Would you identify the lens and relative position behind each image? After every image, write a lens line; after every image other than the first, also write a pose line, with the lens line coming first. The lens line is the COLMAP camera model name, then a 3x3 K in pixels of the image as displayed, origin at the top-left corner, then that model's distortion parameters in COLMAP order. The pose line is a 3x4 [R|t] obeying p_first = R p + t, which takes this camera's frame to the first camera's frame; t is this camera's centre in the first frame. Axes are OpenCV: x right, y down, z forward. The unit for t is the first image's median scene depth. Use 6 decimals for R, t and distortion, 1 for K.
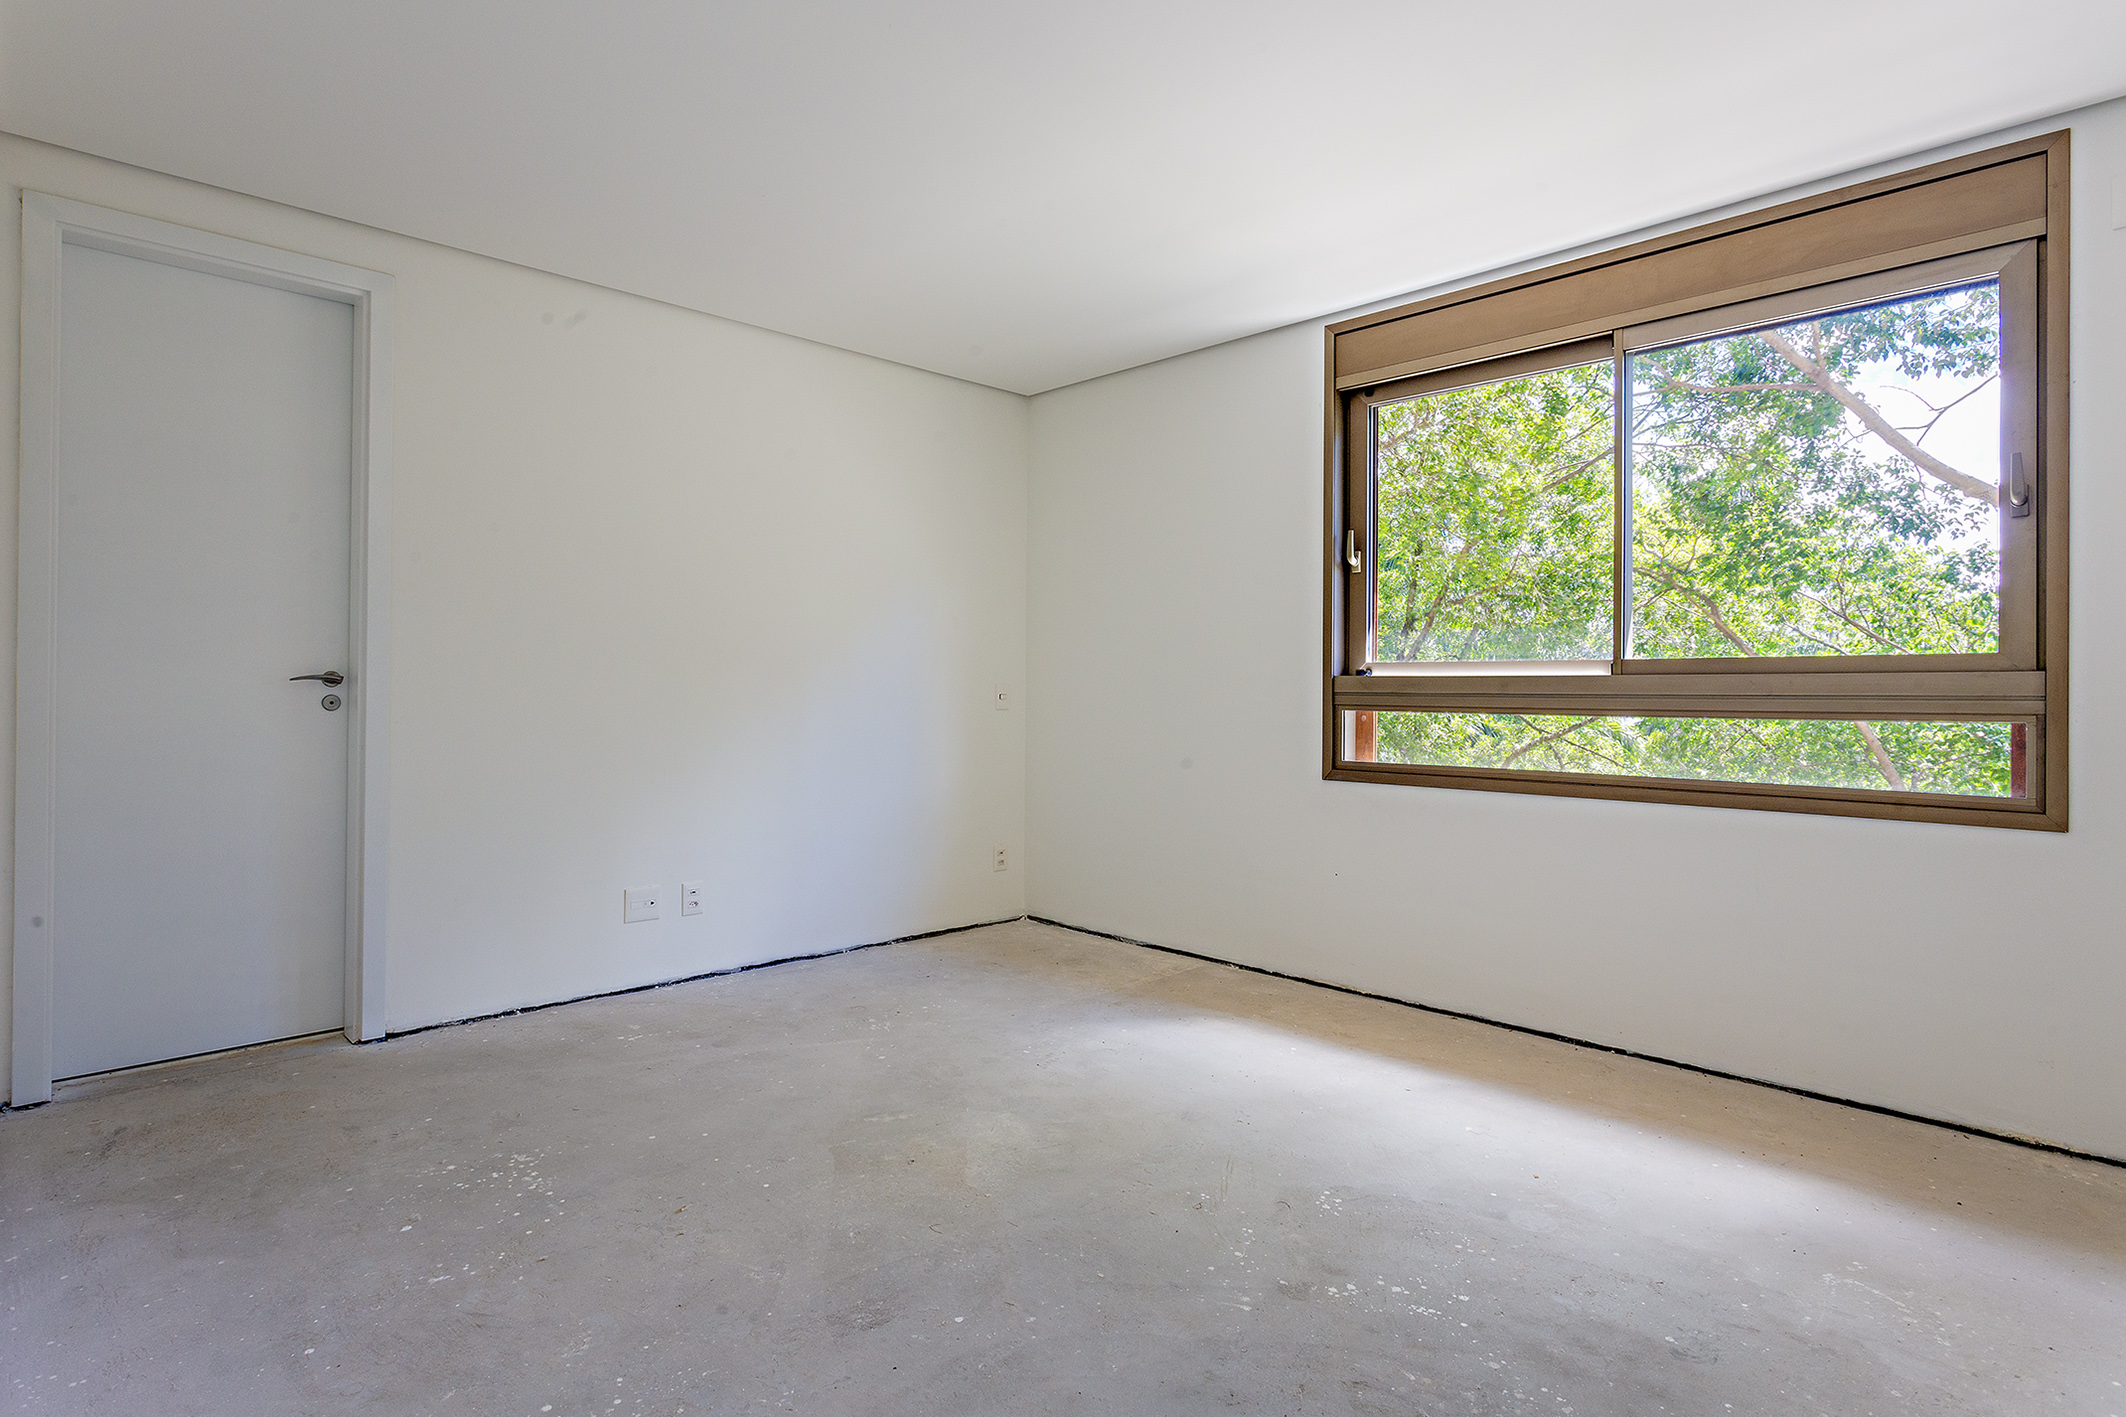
lens RADIAL K [[1100.5, 0, 1063.0], [0, 1100.5, 708.5], [0, 0, 1]] dist [-0.006267, 0.000057]
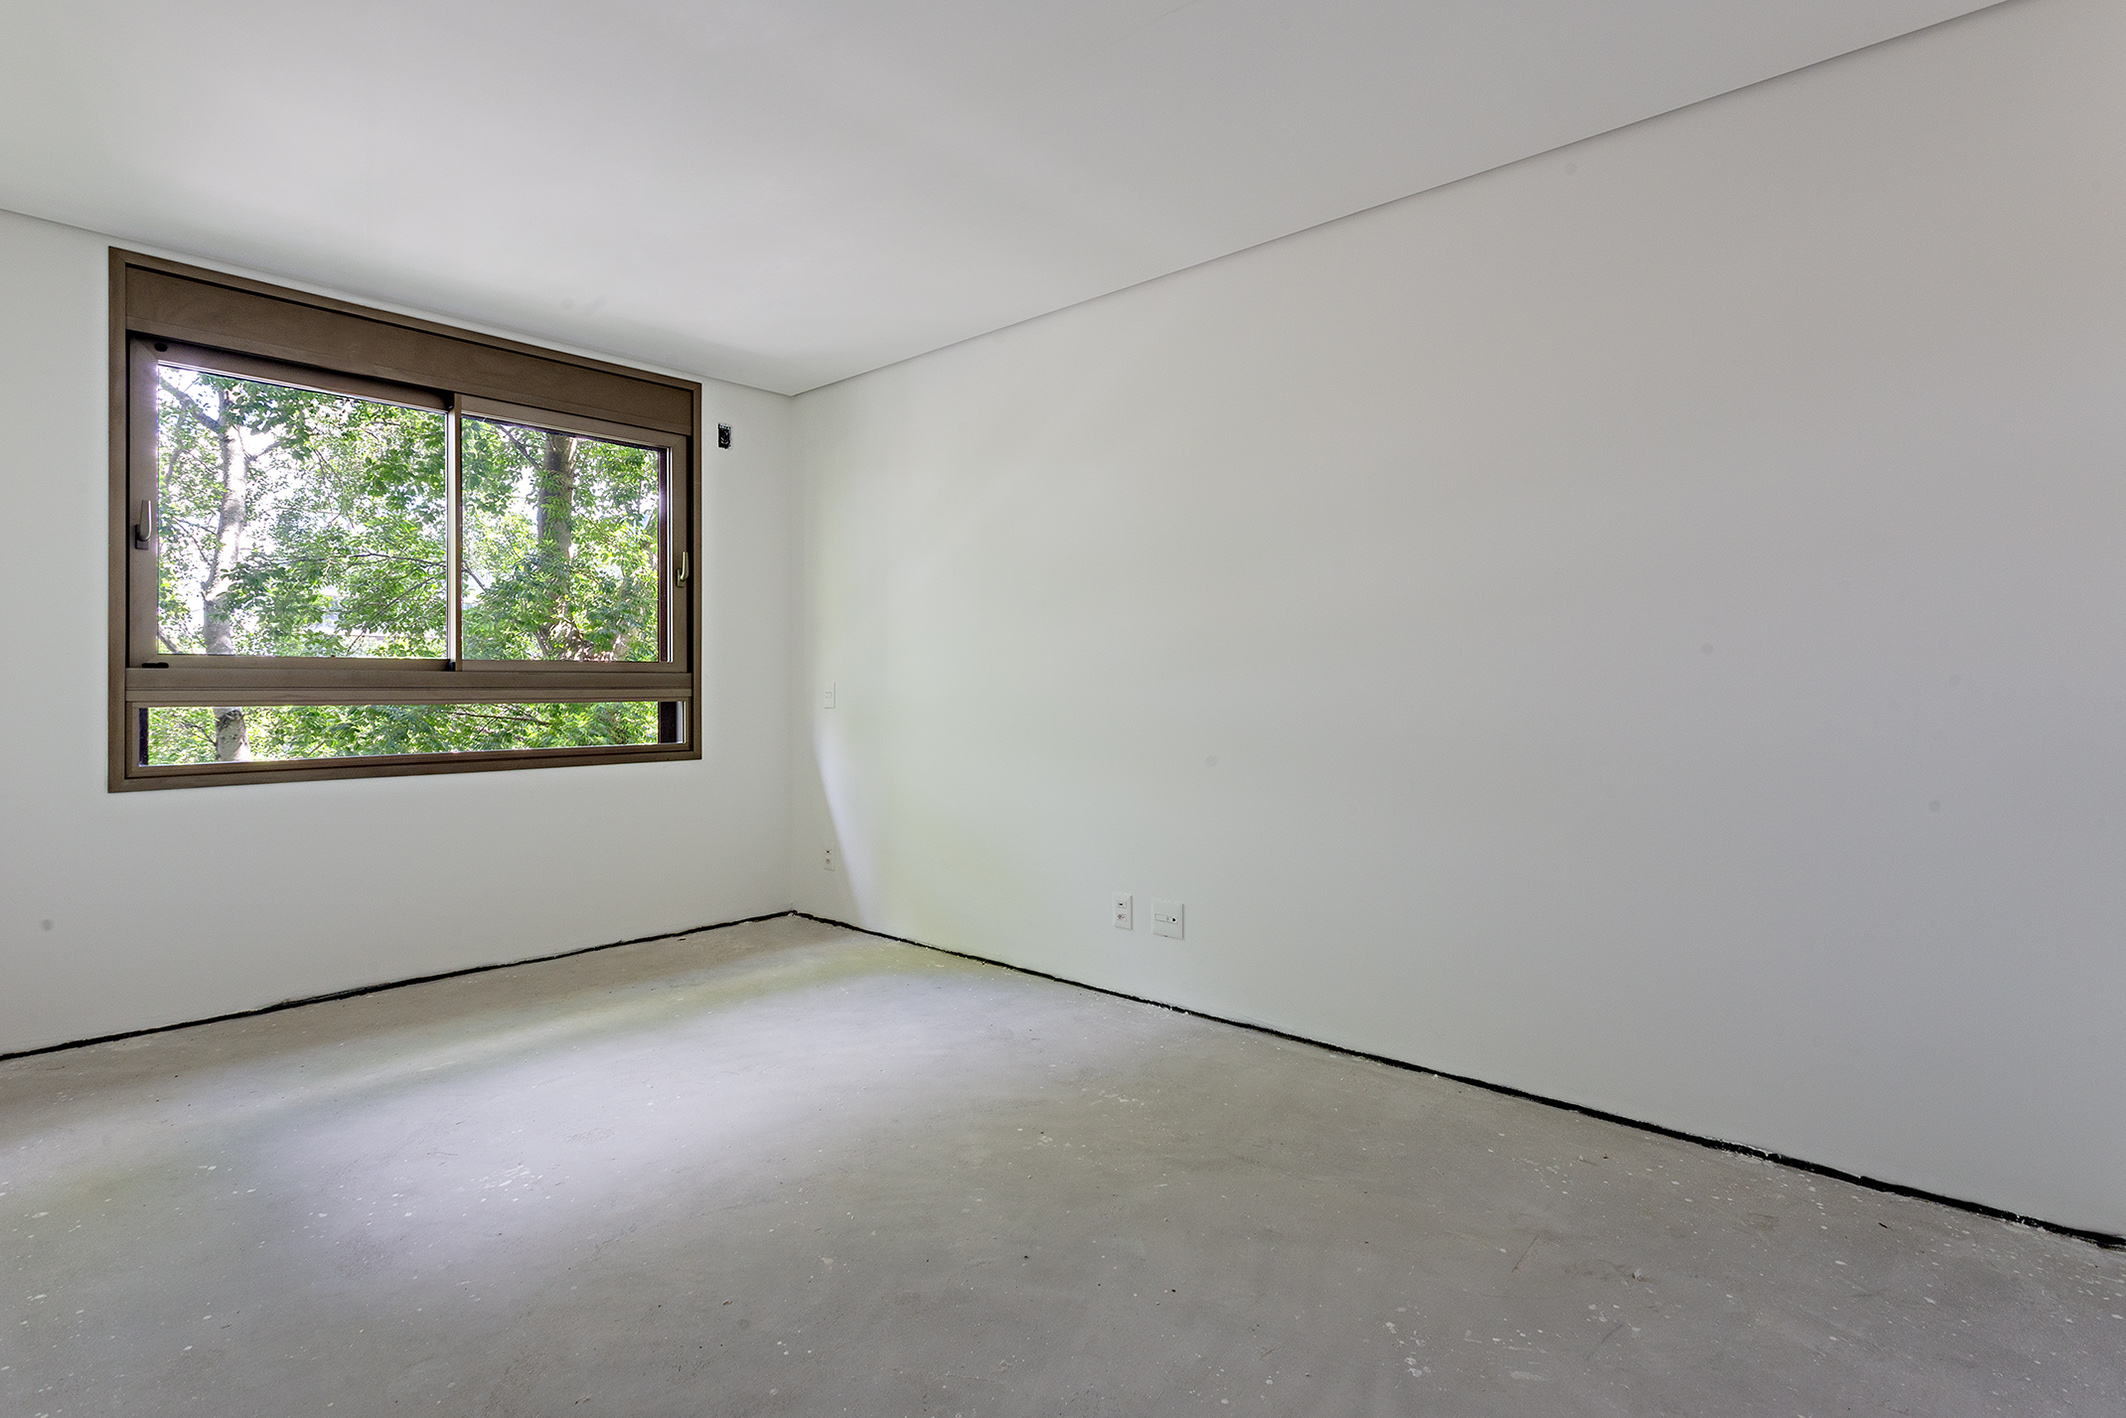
lens RADIAL K [[1065.9, 0, 1063.0], [0, 1065.9, 709.0], [0, 0, 1]] dist [0.003336, 0.000465]
pose [[-0.076560, -0.025499, 0.996739, -0.647549], [0.015372, 0.999524, 0.026751, -0.008115], [-0.996946, 0.017370, -0.076132, 0.353694]]
